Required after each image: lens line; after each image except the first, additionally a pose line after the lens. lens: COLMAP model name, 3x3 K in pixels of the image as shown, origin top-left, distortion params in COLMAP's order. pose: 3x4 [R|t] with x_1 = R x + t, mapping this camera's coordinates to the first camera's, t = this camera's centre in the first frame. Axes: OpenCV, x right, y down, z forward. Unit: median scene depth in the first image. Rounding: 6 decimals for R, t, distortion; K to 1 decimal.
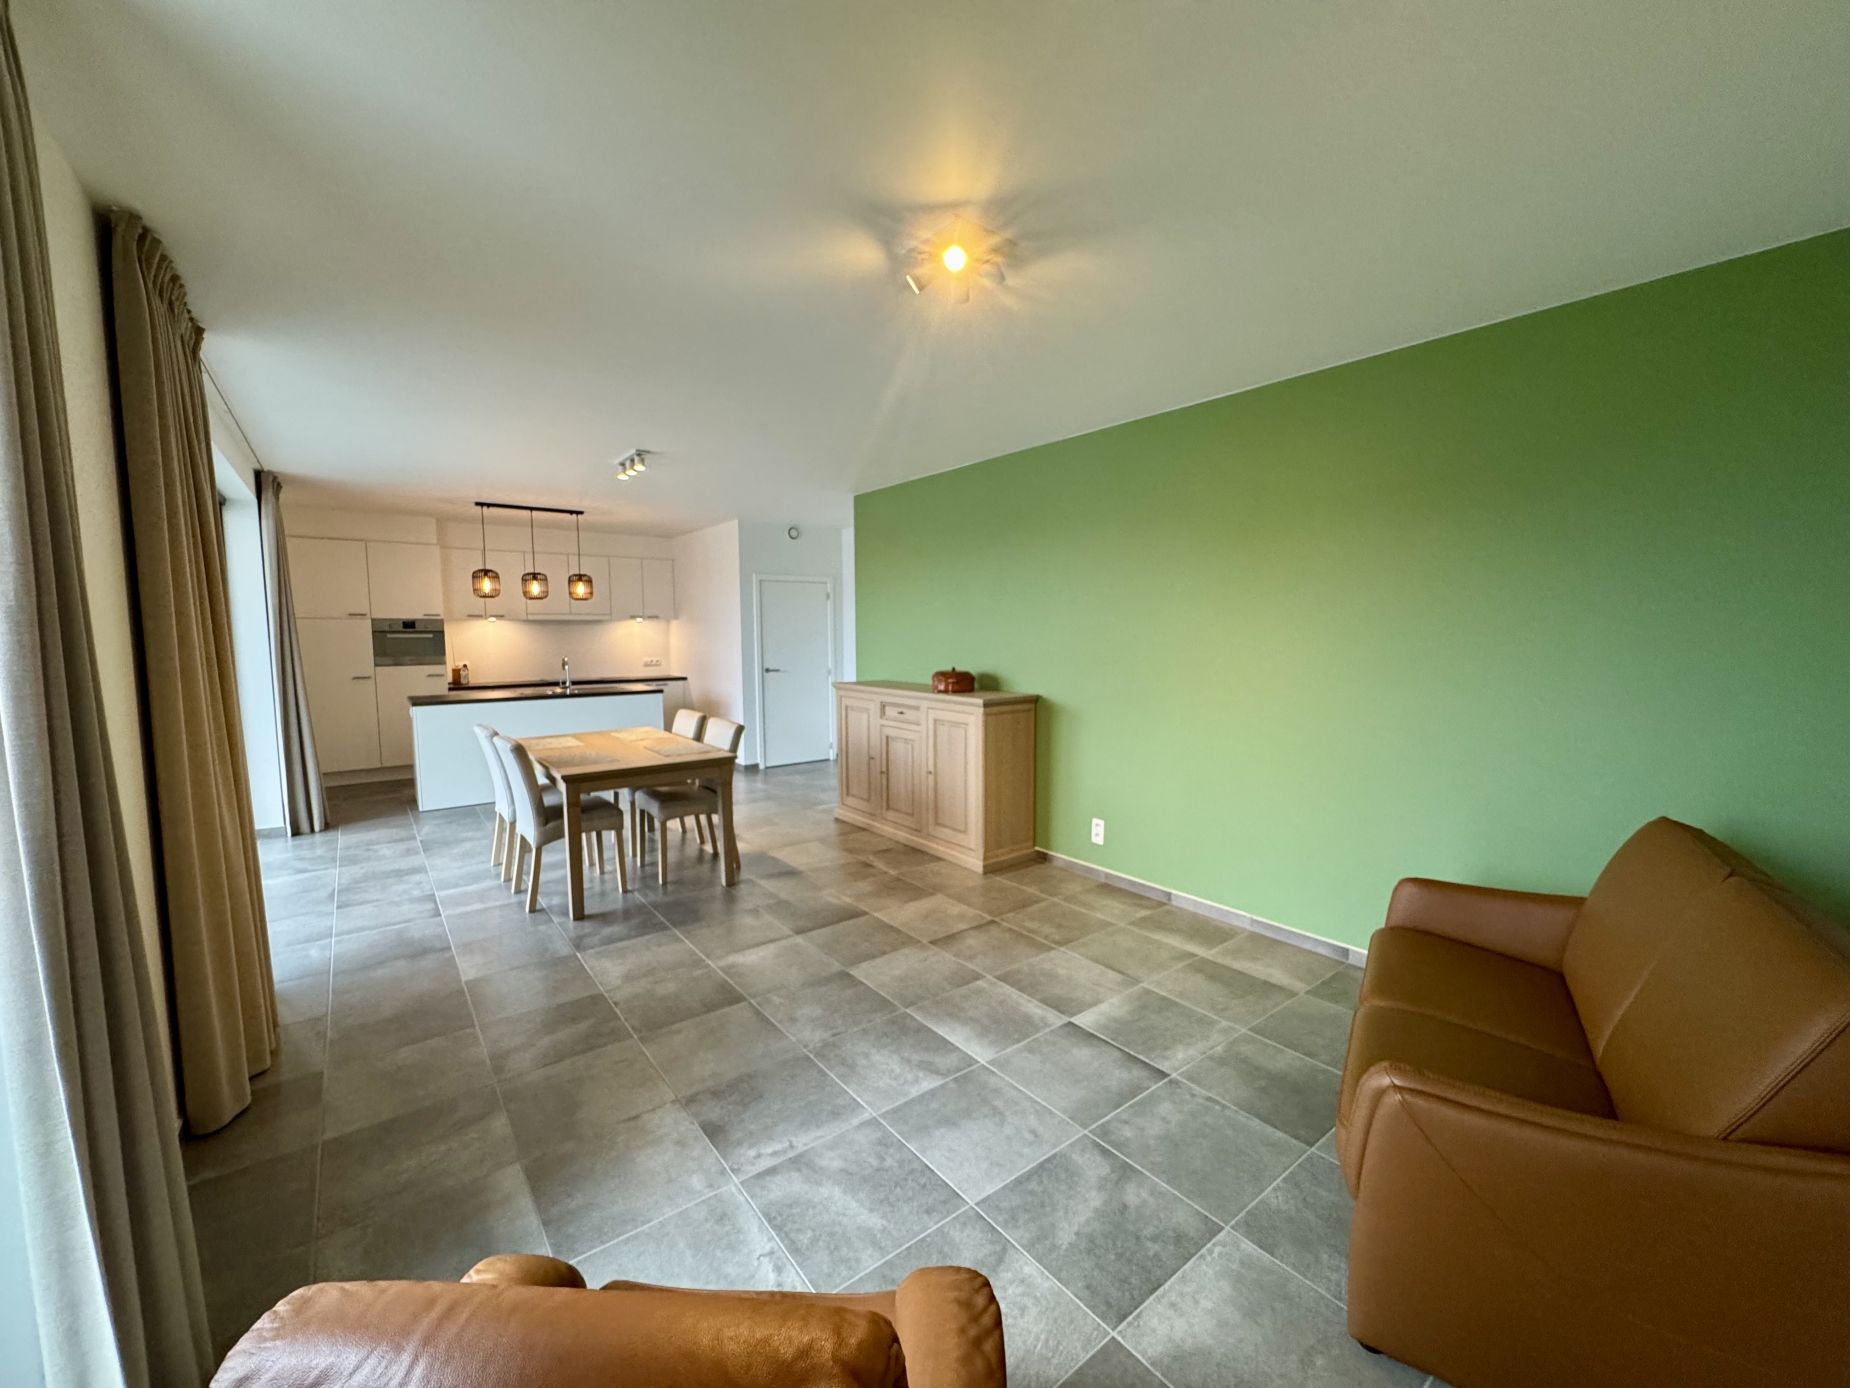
lens RADIAL K [[738.2, 0, 922.3], [0, 738.2, 693.6], [0, 0, 1]] dist [-0.002257, -0.000100]
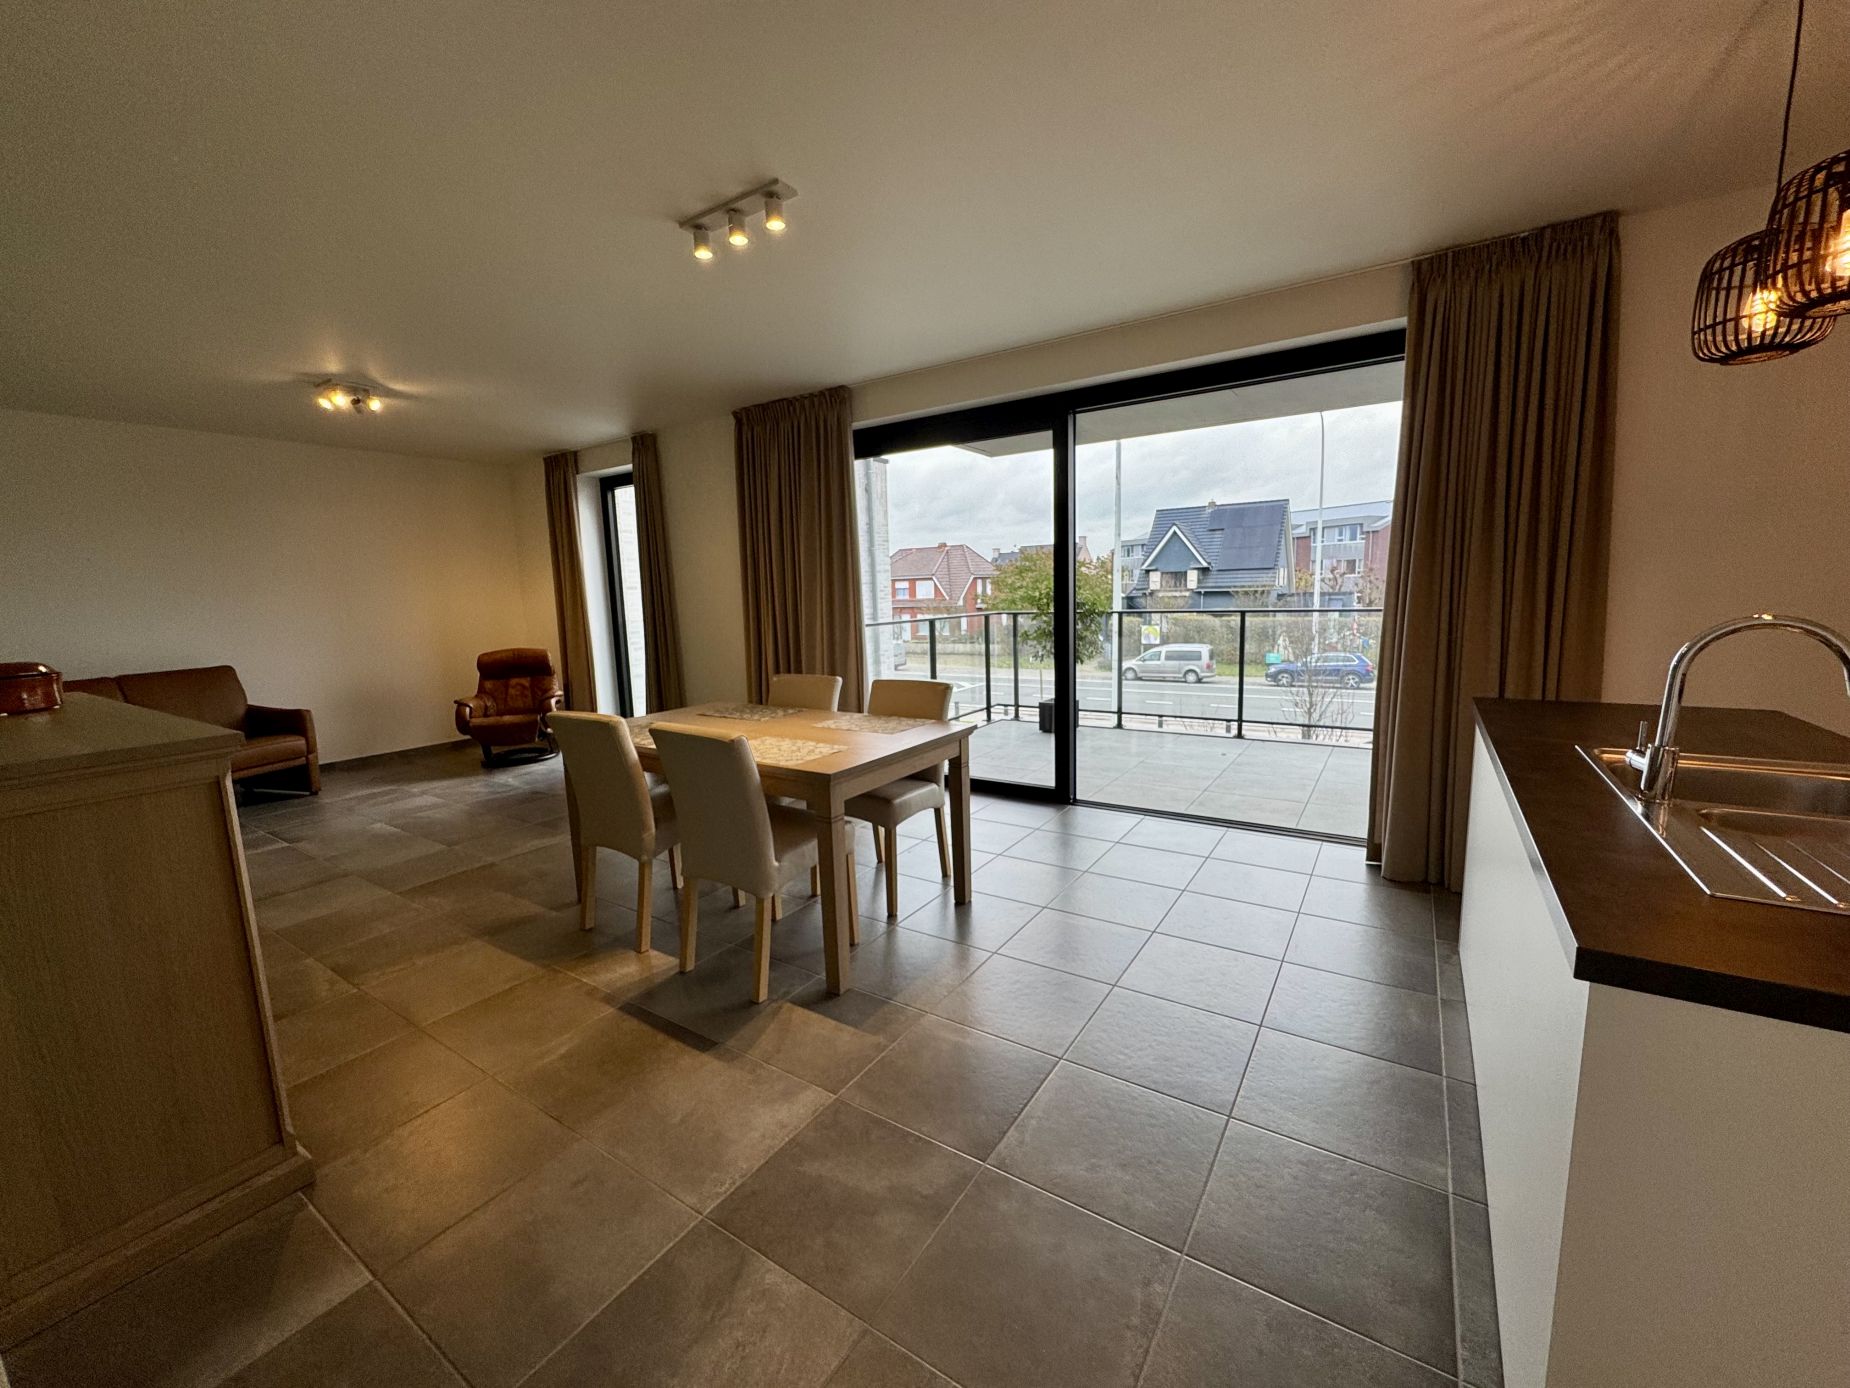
lens RADIAL K [[738.2, 0, 922.3], [0, 738.2, 693.6], [0, 0, 1]] dist [-0.002257, -0.000100]
pose [[-0.945544, 0.078628, -0.315854, -0.290441], [0.006443, 0.974716, 0.223355, -0.093364], [0.325430, 0.209157, -0.922144, 1.409944]]
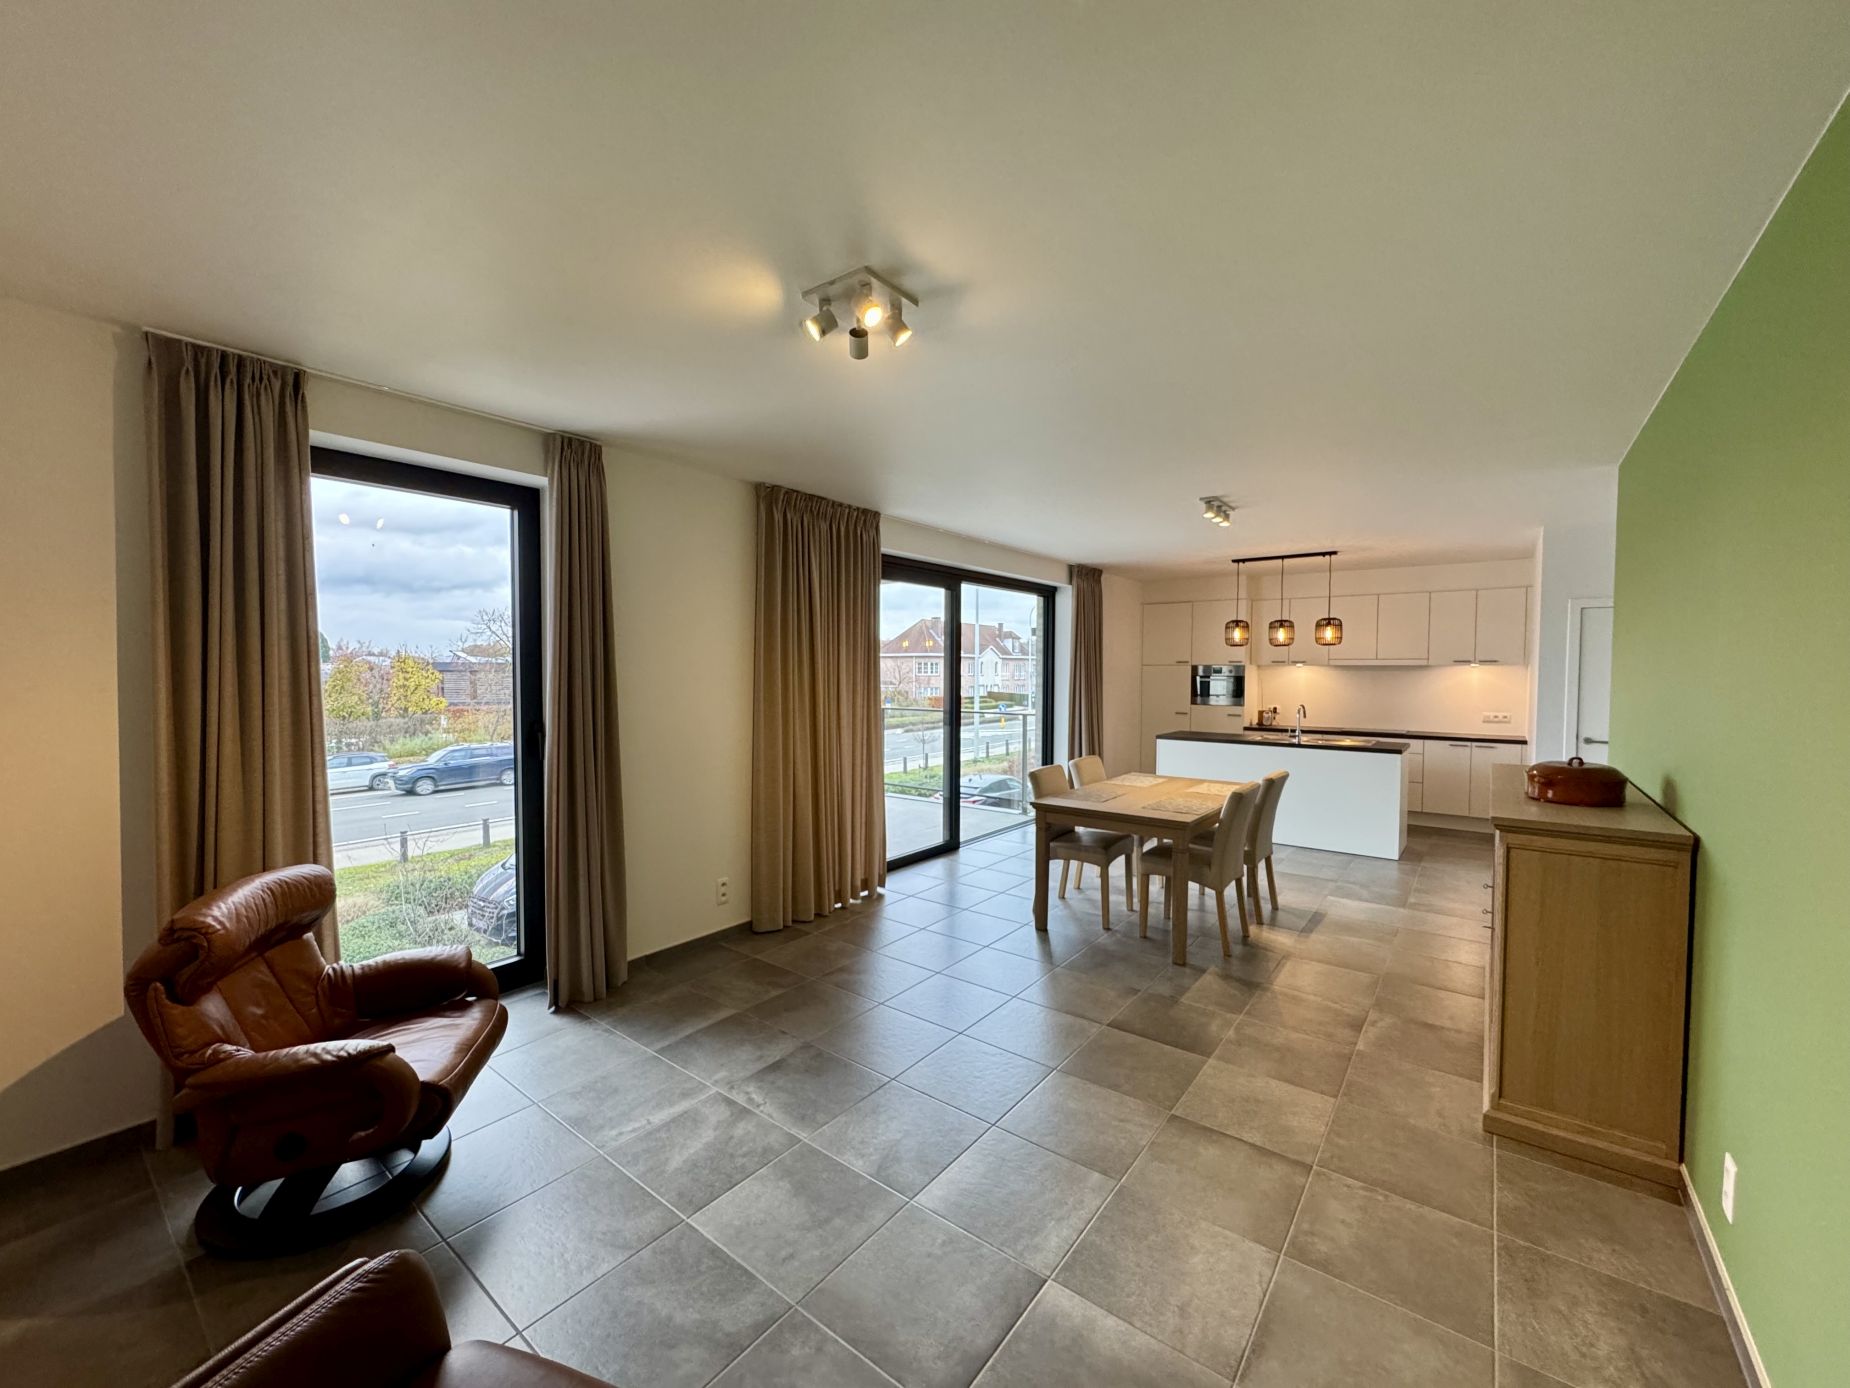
lens RADIAL K [[731.3, 0, 921.4], [0, 731.3, 701.7], [0, 0, 1]] dist [-0.001815, -0.000067]
pose [[0.249999, 0.047657, -0.967073, 0.407115], [-0.088423, 0.995738, 0.026212, -0.044401], [0.964200, 0.078959, 0.253147, 0.352059]]
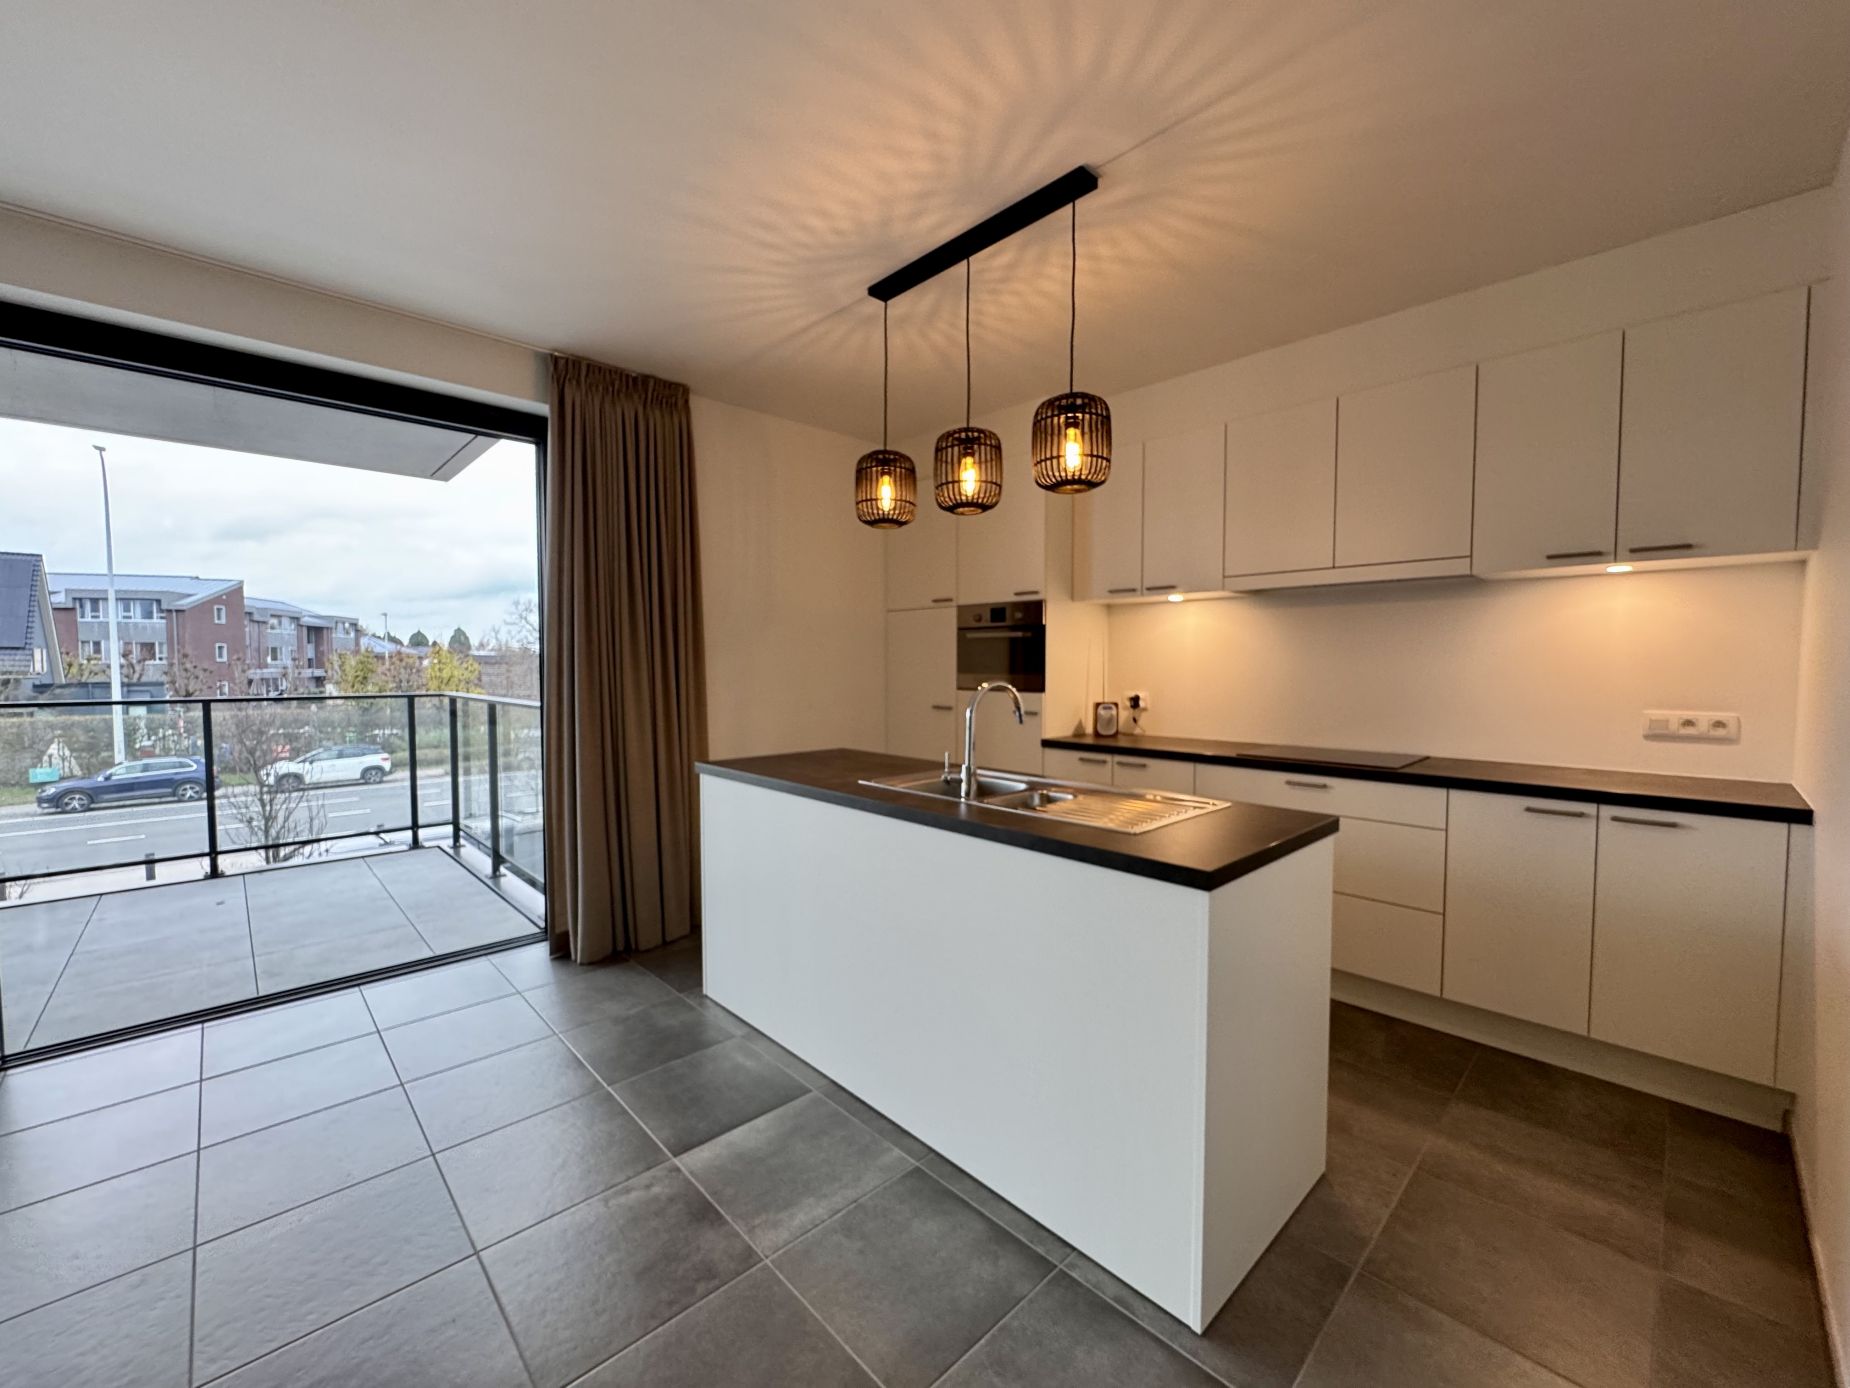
lens RADIAL K [[738.2, 0, 922.3], [0, 738.2, 693.6], [0, 0, 1]] dist [-0.002257, -0.000100]
pose [[0.106903, 0.045000, -0.993251, -0.227952], [-0.088316, 0.995456, 0.035594, -0.067431], [0.990339, 0.083915, 0.110392, 1.194673]]
